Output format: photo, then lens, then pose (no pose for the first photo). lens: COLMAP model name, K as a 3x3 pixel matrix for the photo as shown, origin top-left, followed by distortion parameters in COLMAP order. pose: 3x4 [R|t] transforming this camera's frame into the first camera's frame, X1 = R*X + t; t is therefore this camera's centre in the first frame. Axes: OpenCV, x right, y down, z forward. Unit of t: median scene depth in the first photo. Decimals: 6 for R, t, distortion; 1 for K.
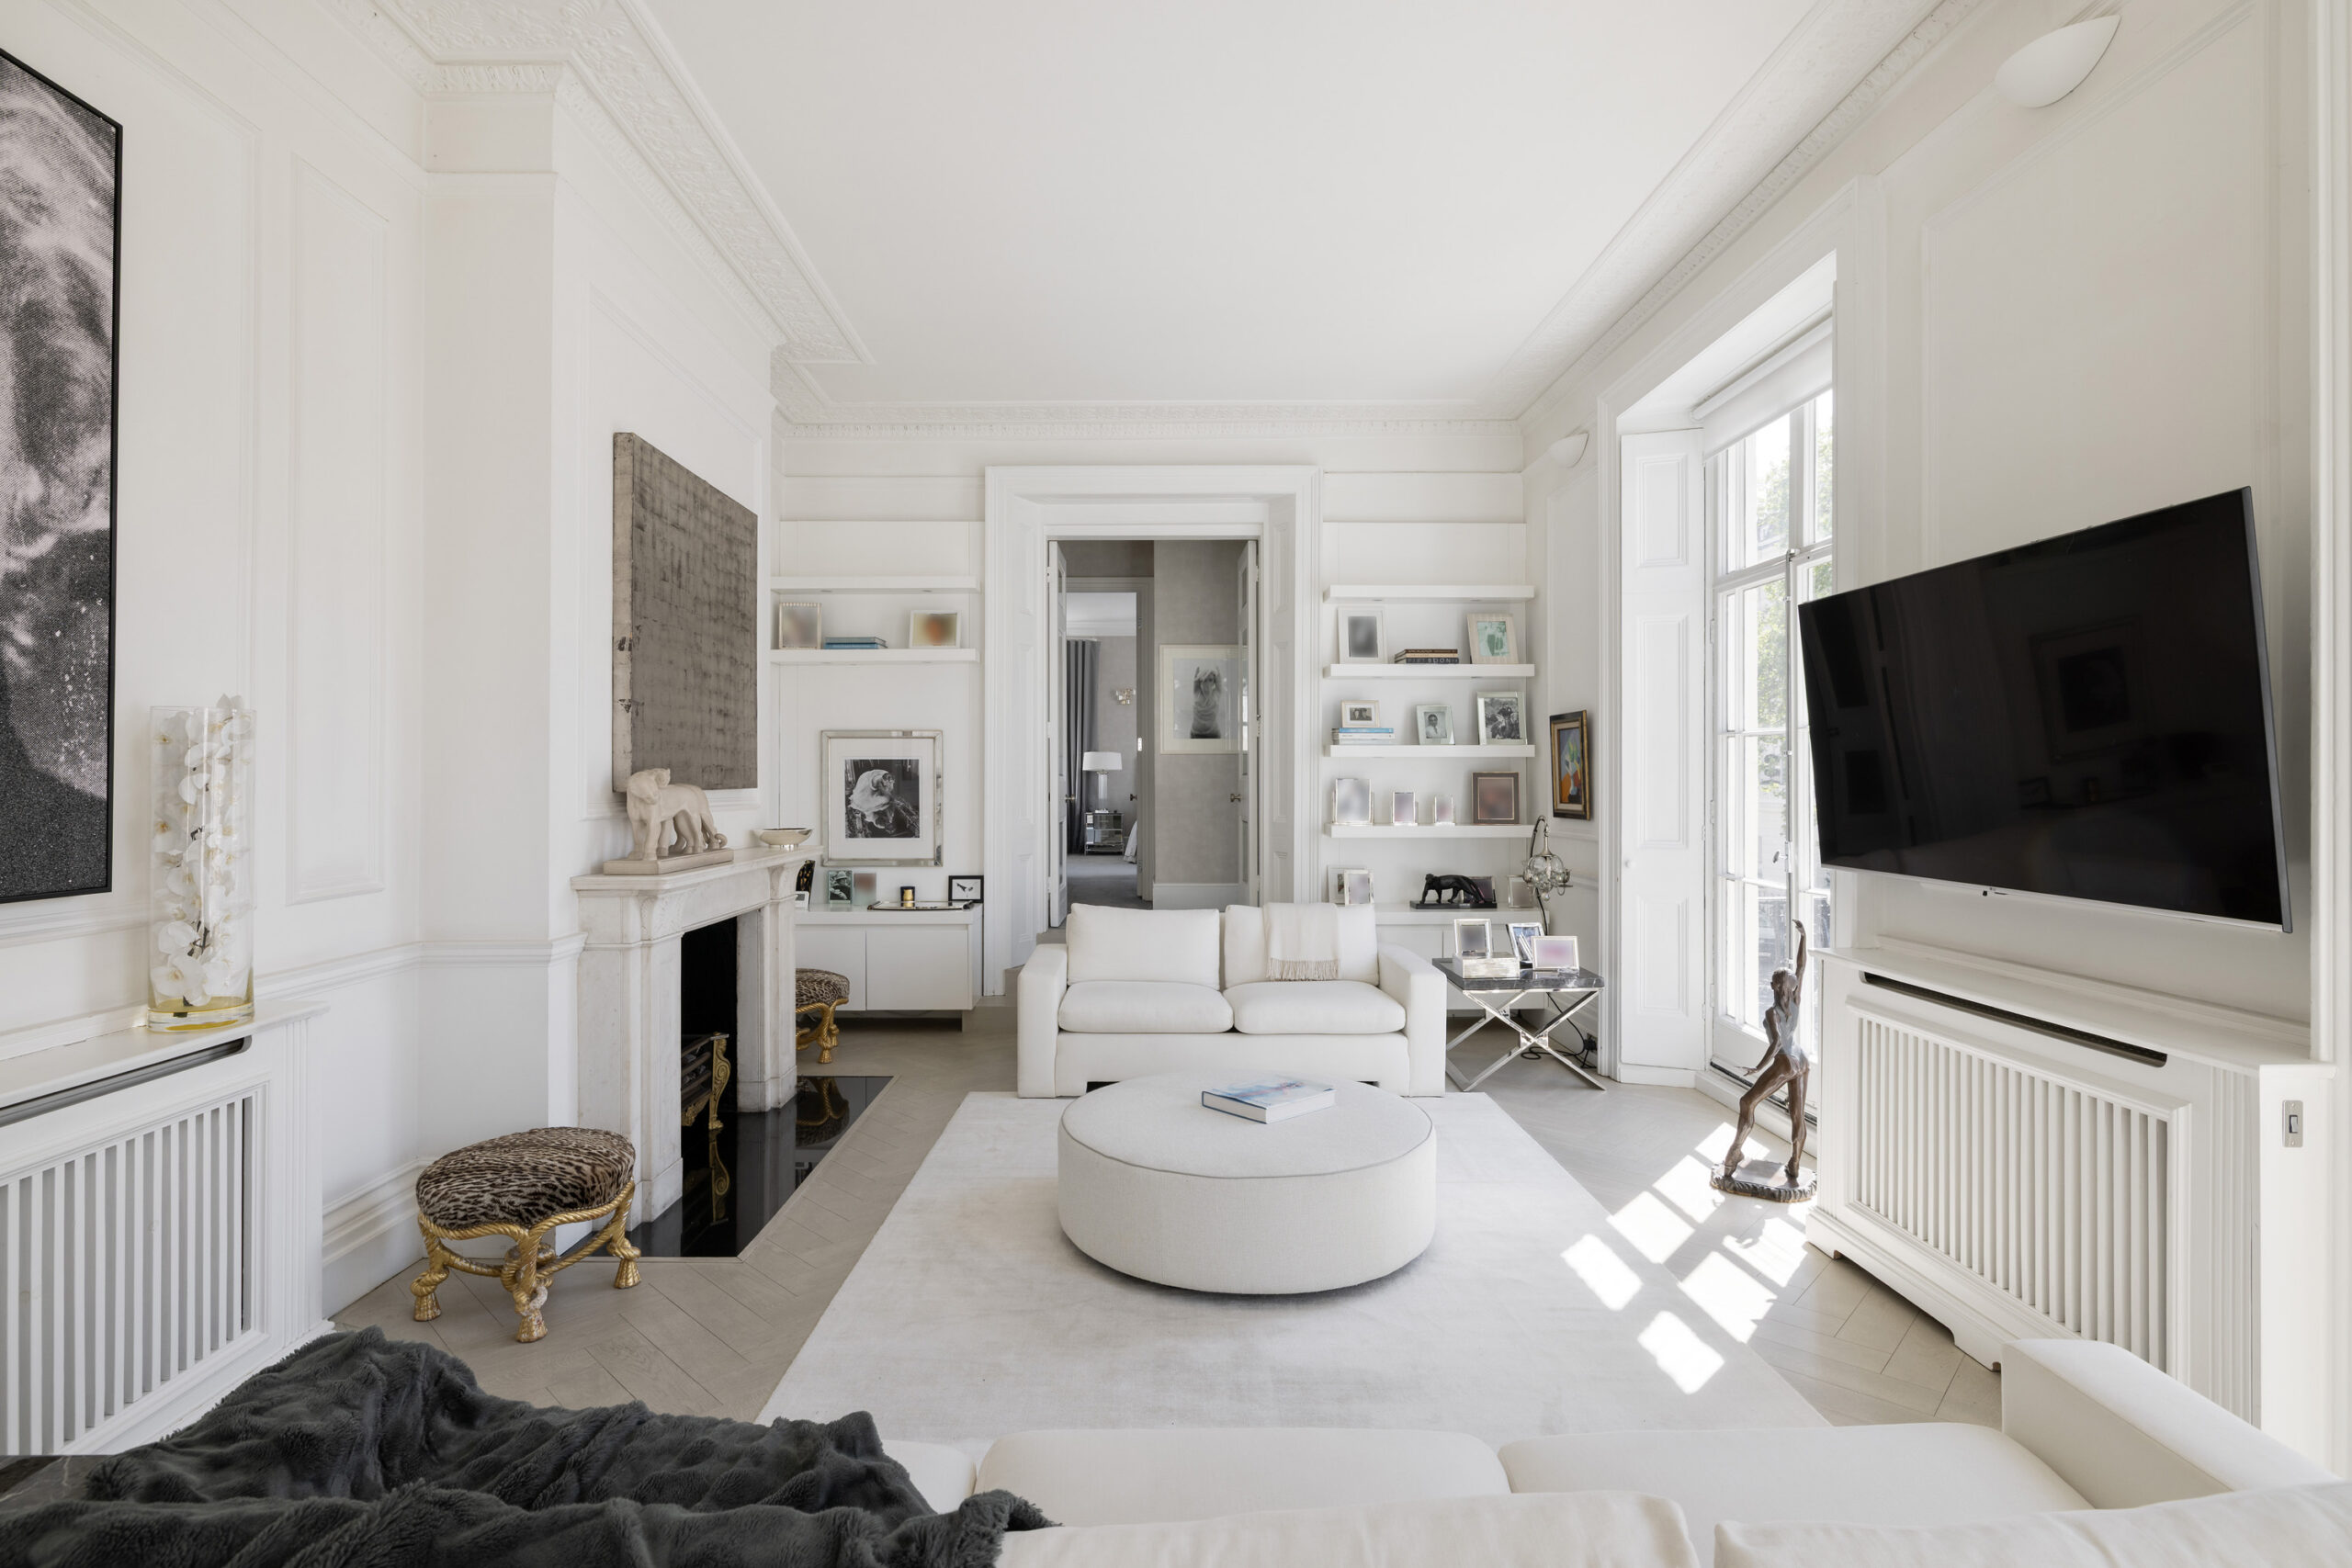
lens RADIAL K [[1128.1, 0, 1164.6], [0, 1128.1, 772.3], [0, 0, 1]] dist [0.001995, 0.000295]
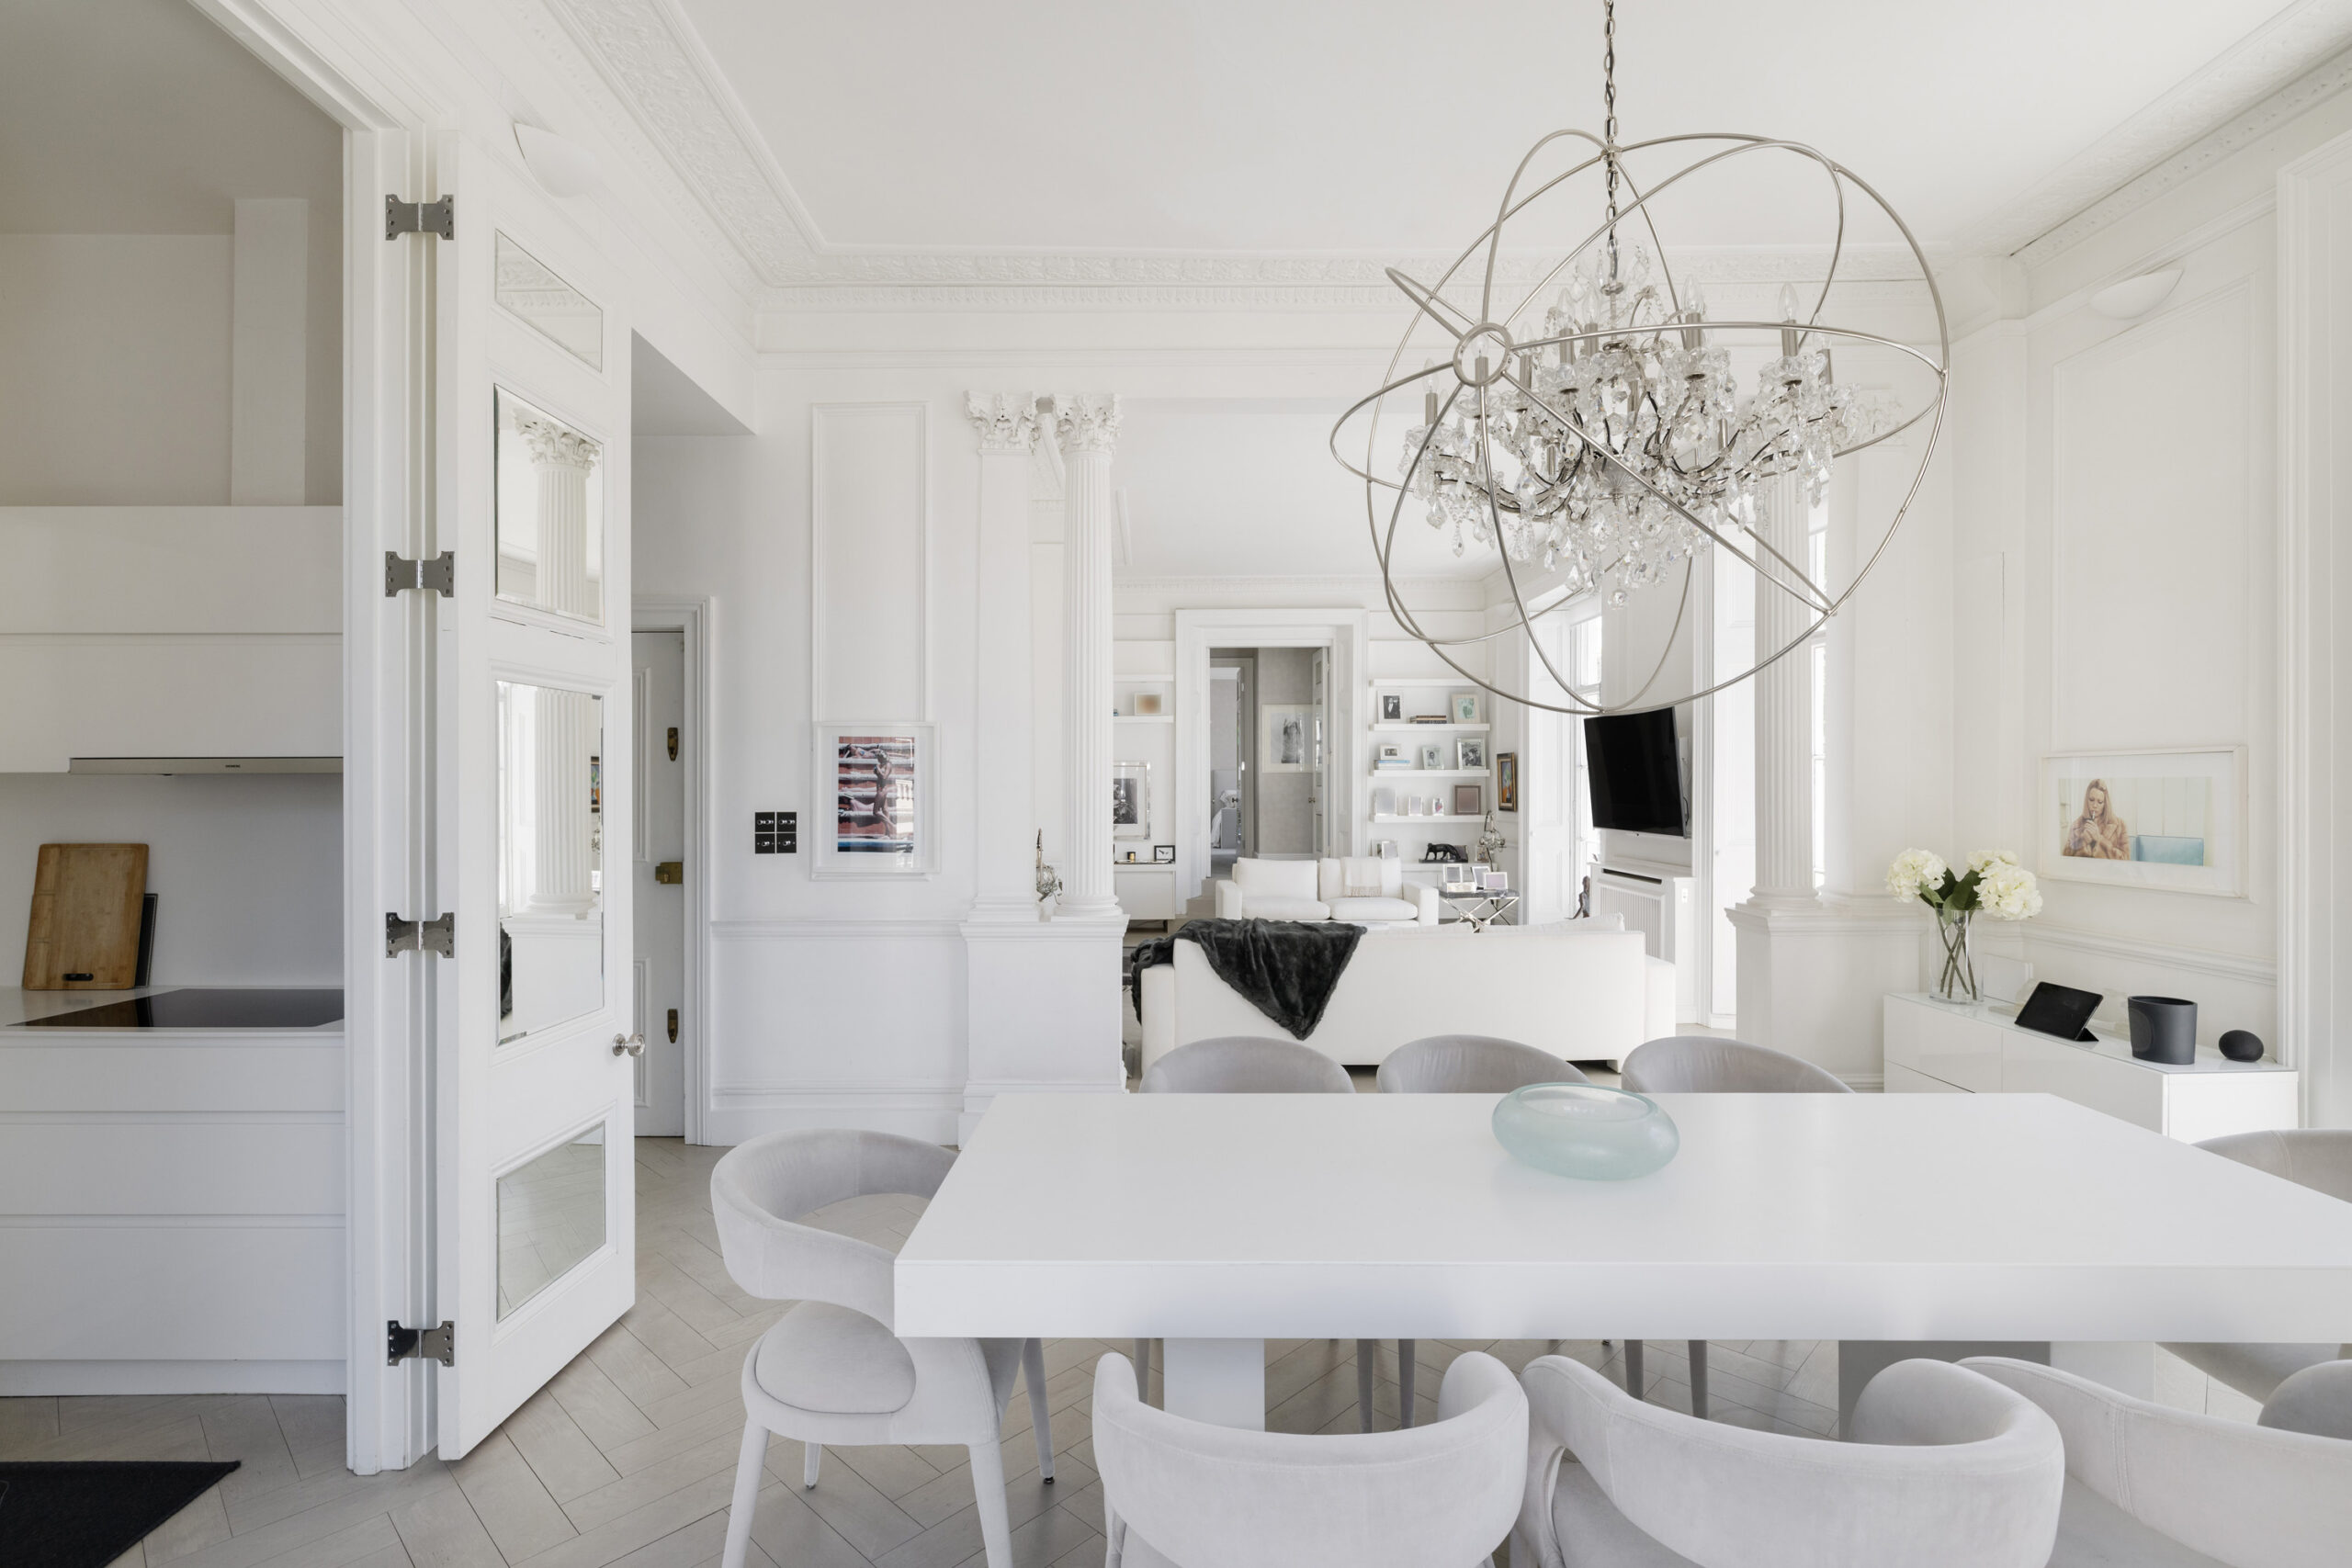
lens RADIAL K [[1114.3, 0, 1177.6], [0, 1114.3, 784.7], [0, 0, 1]] dist [-0.002419, -0.000342]
pose [[0.999977, -0.001555, 0.006567, -0.169917], [0.001501, 0.999966, 0.008123, -0.015830], [-0.006579, -0.008113, 0.999945, -0.733946]]
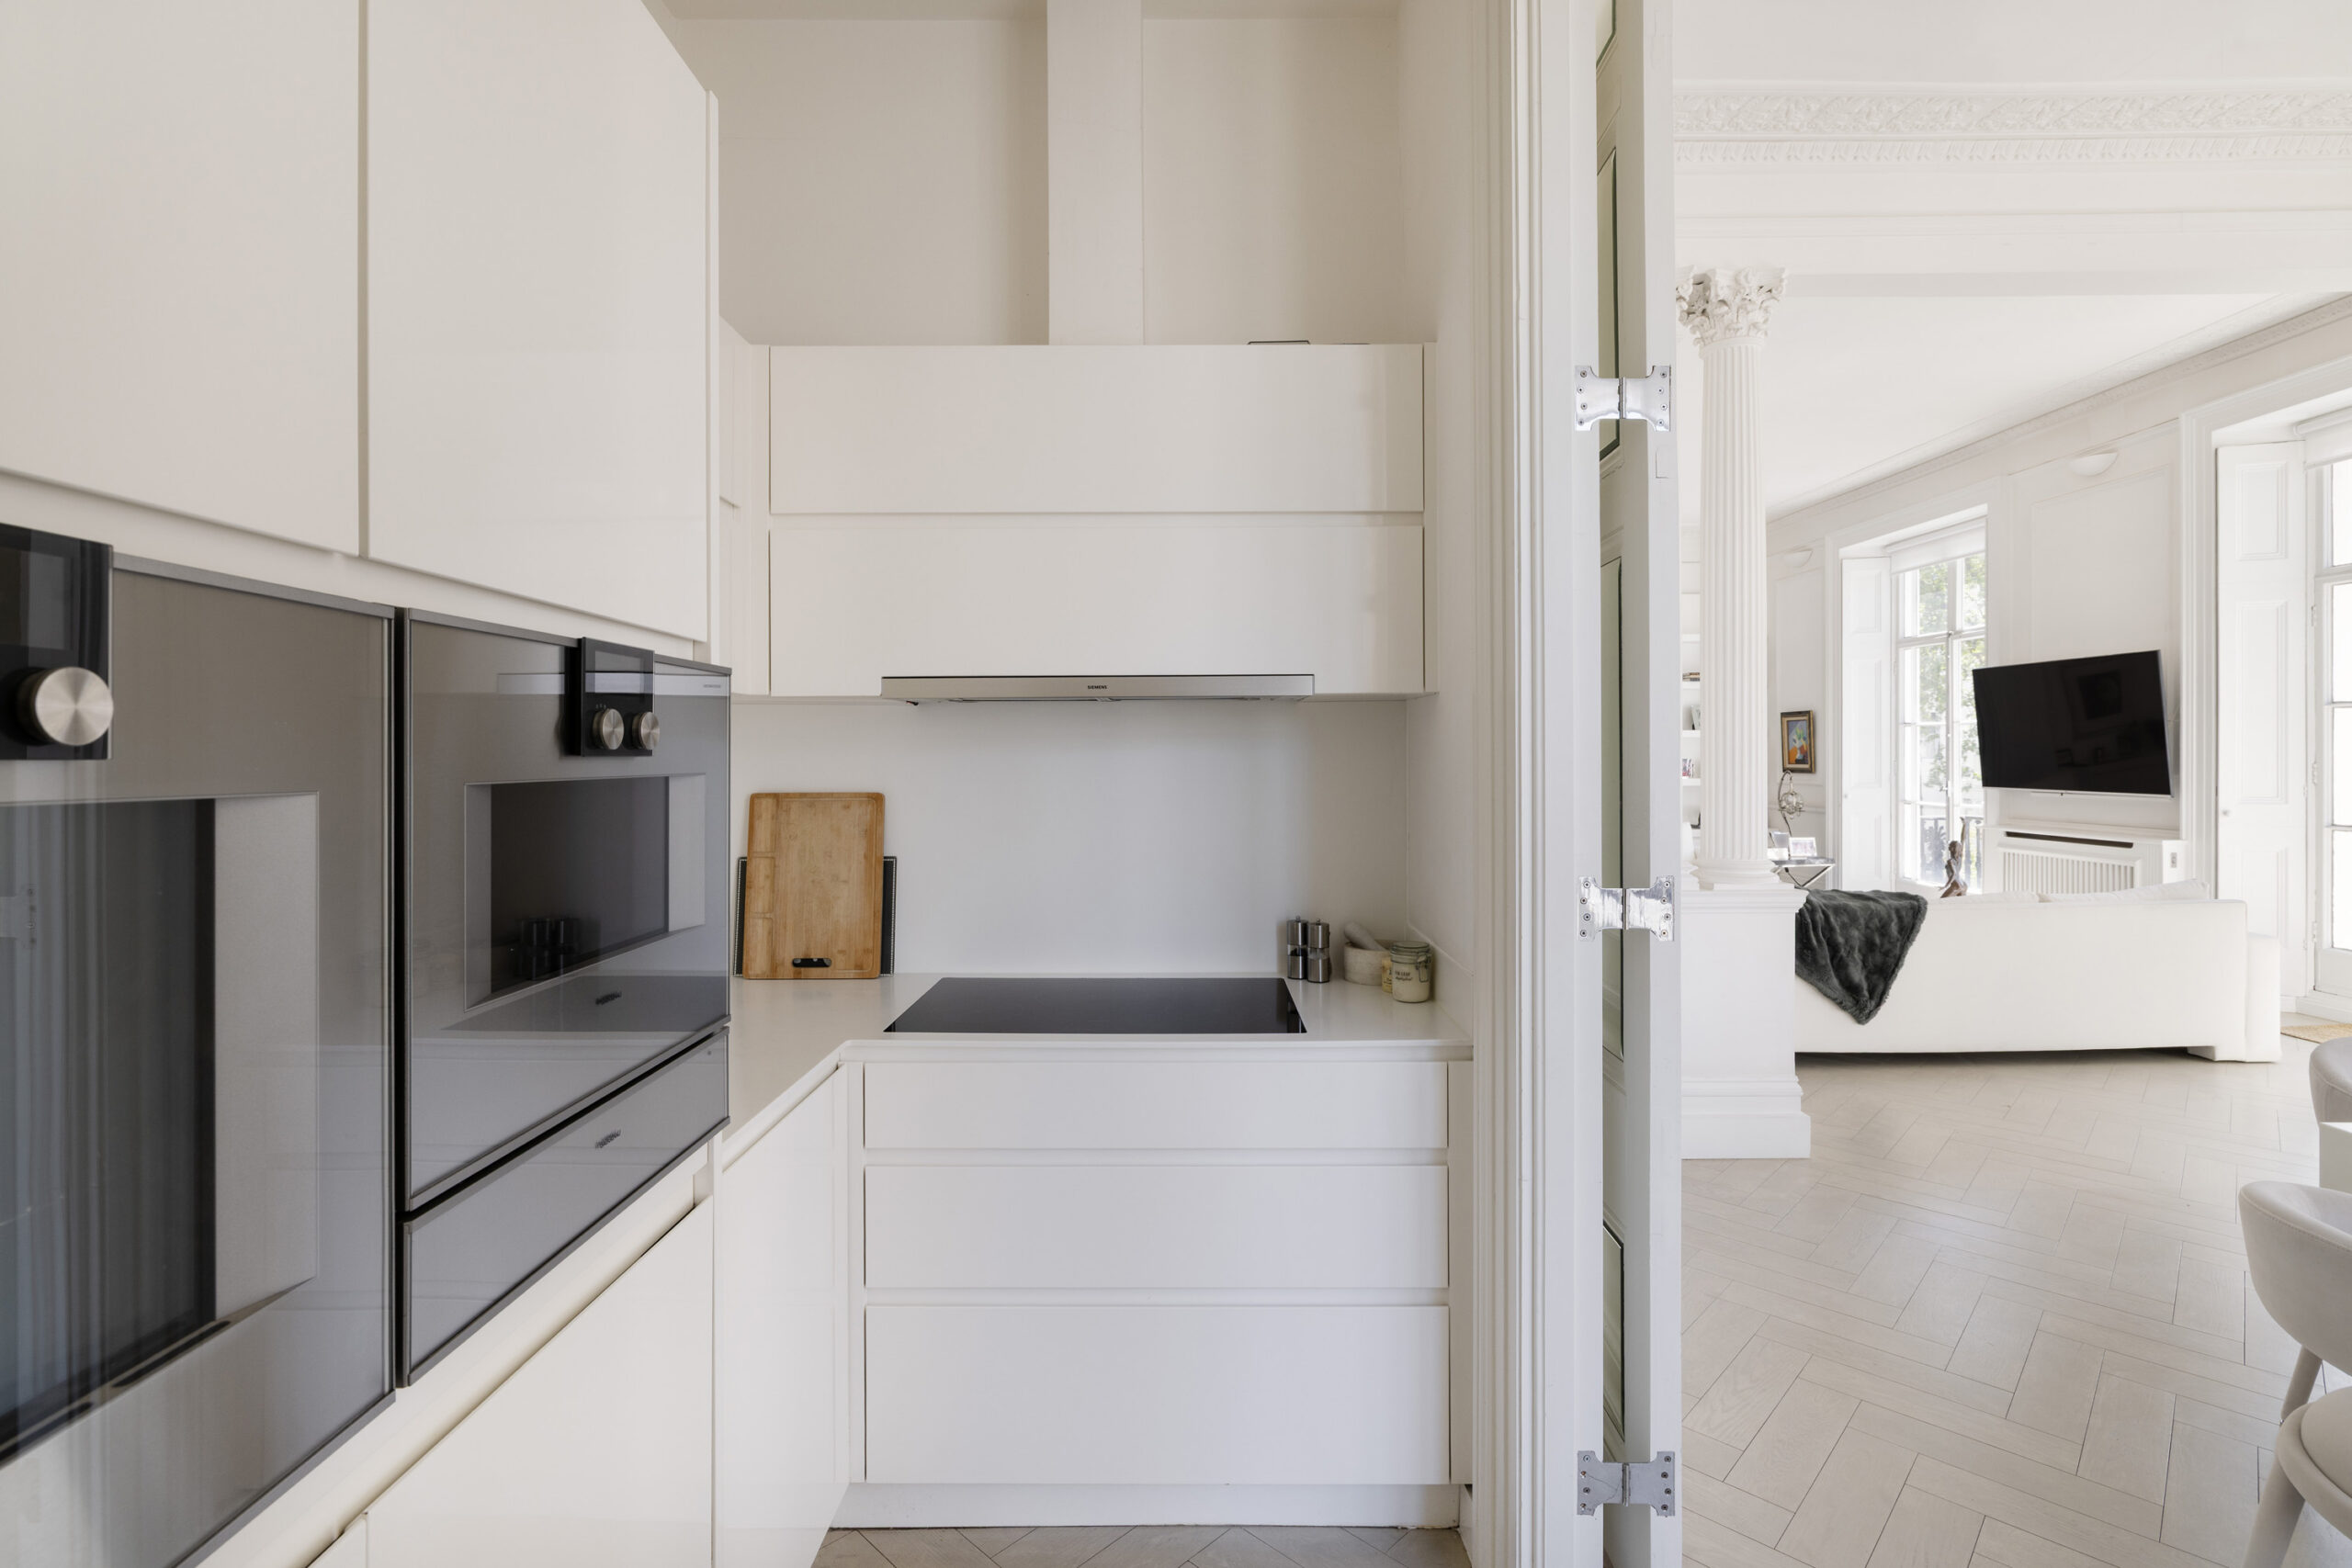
lens RADIAL K [[1108.3, 0, 1182.3], [0, 1108.3, 758.2], [0, 0, 1]] dist [-0.001593, -0.000175]
pose [[0.999983, -0.005834, 0.000537, -0.526197], [0.005829, 0.999950, 0.008133, -0.000602], [-0.000584, -0.008130, 0.999967, -0.622579]]
